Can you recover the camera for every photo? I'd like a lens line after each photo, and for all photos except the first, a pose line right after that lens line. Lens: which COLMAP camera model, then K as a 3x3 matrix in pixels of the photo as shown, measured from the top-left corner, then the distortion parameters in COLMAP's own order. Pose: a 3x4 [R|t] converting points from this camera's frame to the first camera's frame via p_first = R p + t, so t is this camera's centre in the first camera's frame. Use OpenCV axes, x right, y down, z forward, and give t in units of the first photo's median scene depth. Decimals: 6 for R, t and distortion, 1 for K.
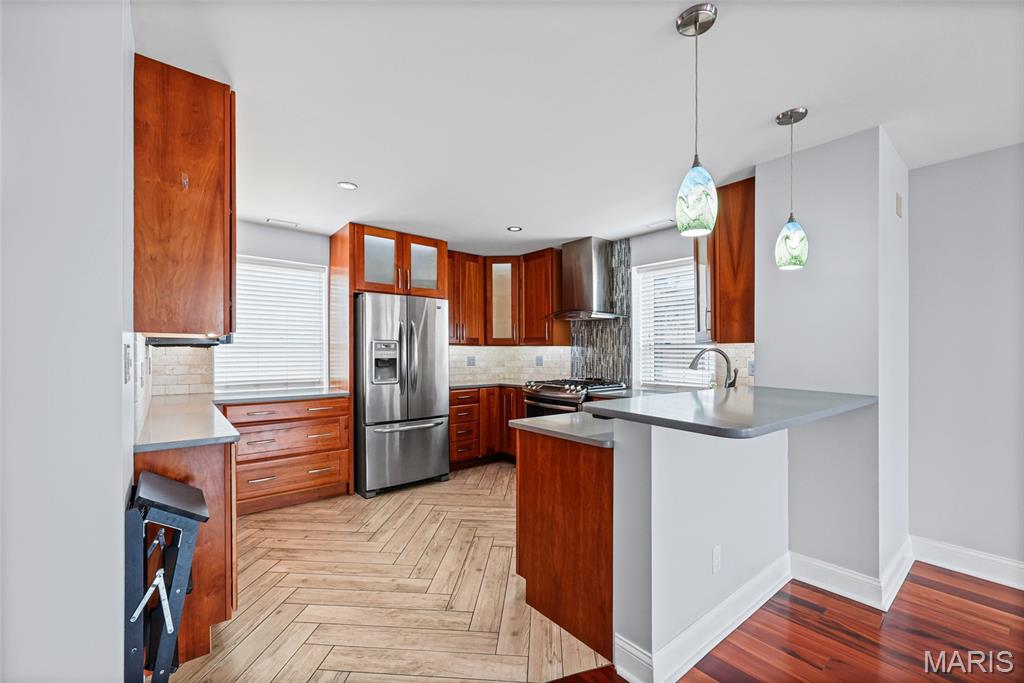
lens RADIAL K [[422.3, 0, 514.2], [0, 422.3, 335.9], [0, 0, 1]] dist [0.000706, 0.000371]
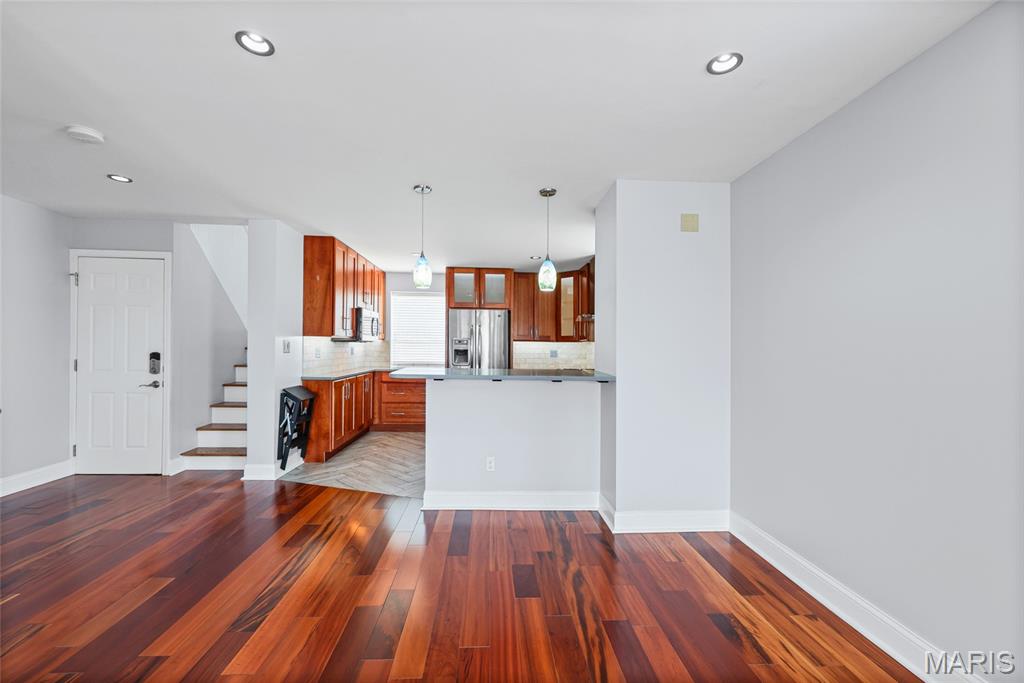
lens RADIAL K [[422.3, 0, 502.7], [0, 422.3, 331.1], [0, 0, 1]] dist [0.000706, 0.000371]
pose [[0.792113, -0.014604, -0.610200, 0.739895], [0.013726, 0.999887, -0.006113, -0.004861], [0.610220, -0.003534, 0.792224, -0.157902]]
